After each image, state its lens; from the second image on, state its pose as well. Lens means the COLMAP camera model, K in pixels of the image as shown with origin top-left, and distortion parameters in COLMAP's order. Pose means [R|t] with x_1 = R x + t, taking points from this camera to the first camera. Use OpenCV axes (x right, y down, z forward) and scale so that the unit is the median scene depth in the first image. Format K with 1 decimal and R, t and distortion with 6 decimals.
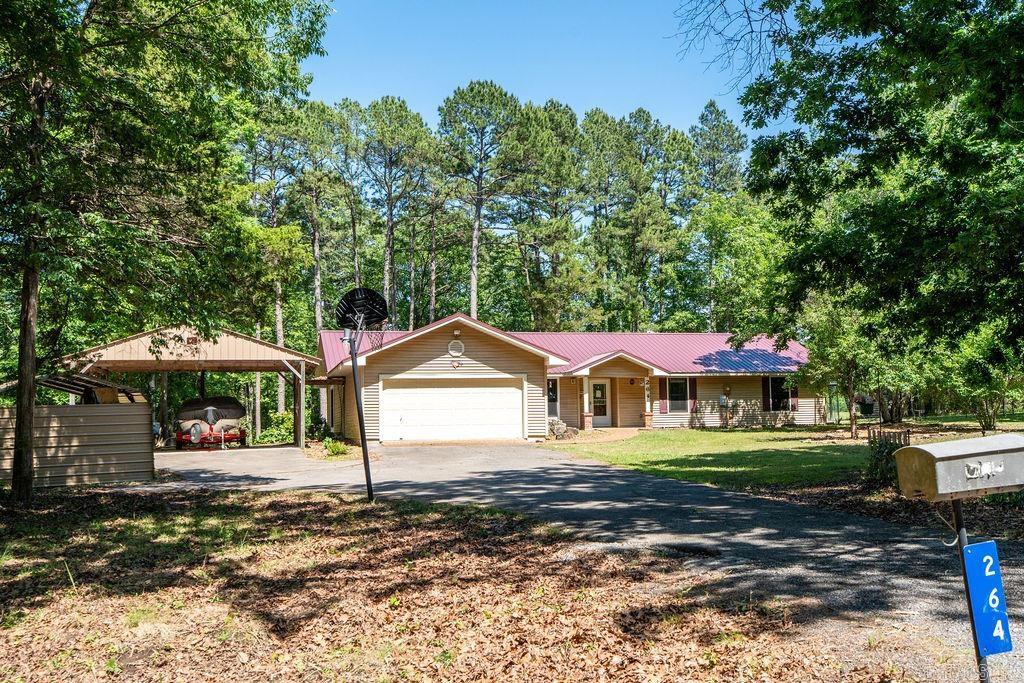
lens RADIAL K [[998.4, 0, 514.5], [0, 998.4, 343.7], [0, 0, 1]] dist [0.012687, 0.000000]
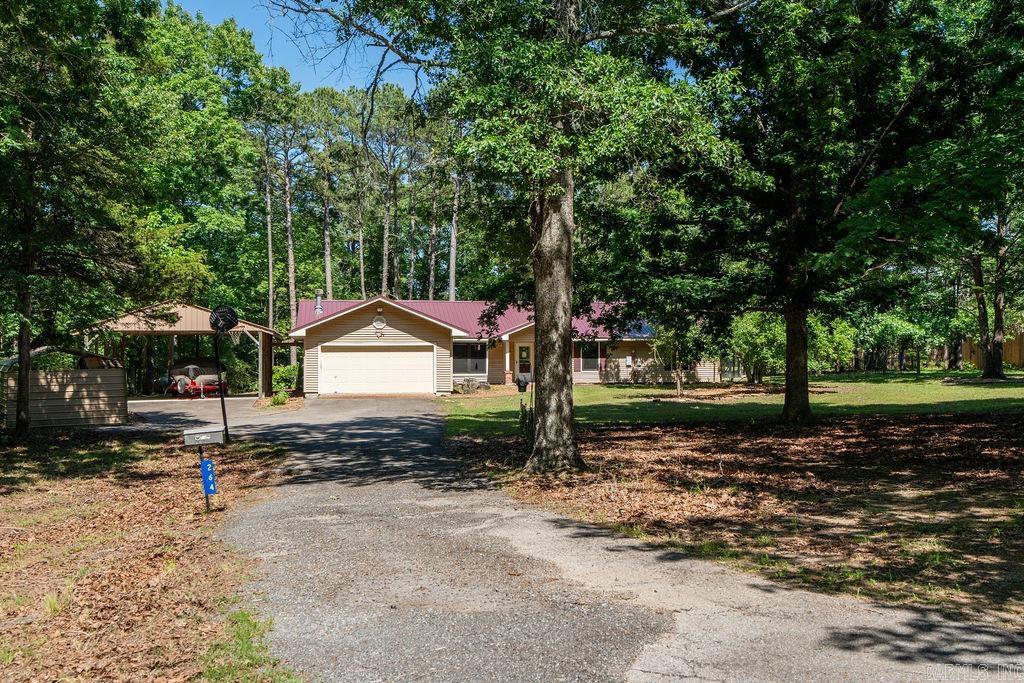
lens RADIAL K [[998.4, 0, 503.0], [0, 998.4, 340.4], [0, 0, 1]] dist [0.012687, 0.000000]
pose [[0.996348, 0.010222, -0.084776, 0.203663], [-0.005354, 0.998334, 0.057450, -0.045255], [0.085222, -0.056786, 0.994742, -0.252590]]
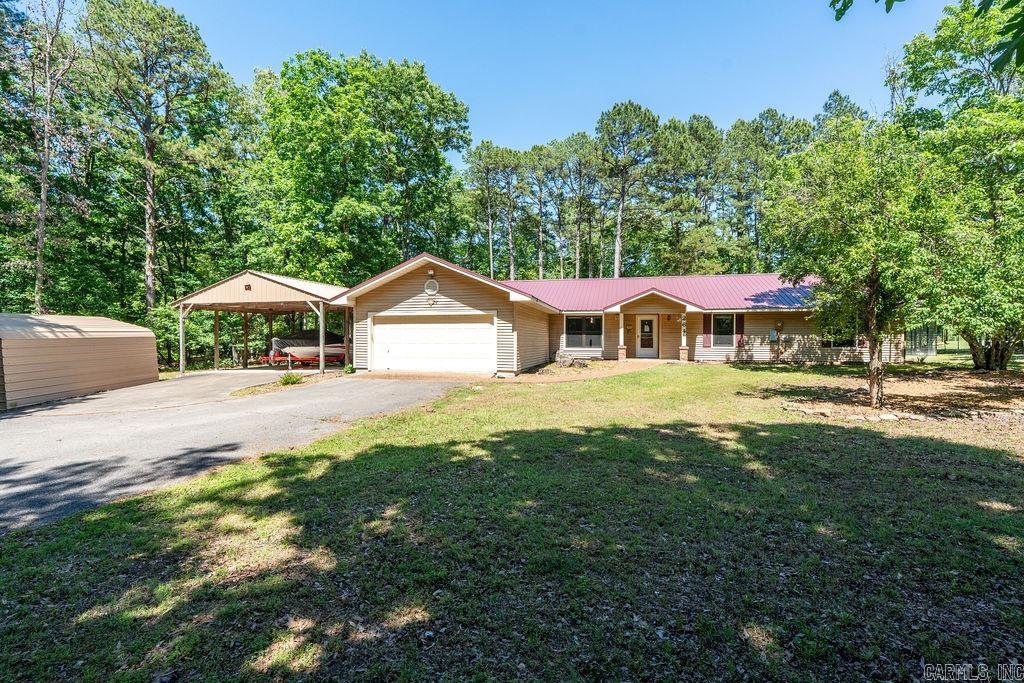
lens RADIAL K [[458.2, 0, 516.8], [0, 458.2, 345.7], [0, 0, 1]] dist [-0.004062, 0.000804]
pose [[0.883028, 0.025898, -0.468605, 0.251609], [0.020631, 0.995369, 0.093886, 0.022535], [0.468867, -0.092572, 0.878405, 0.592339]]
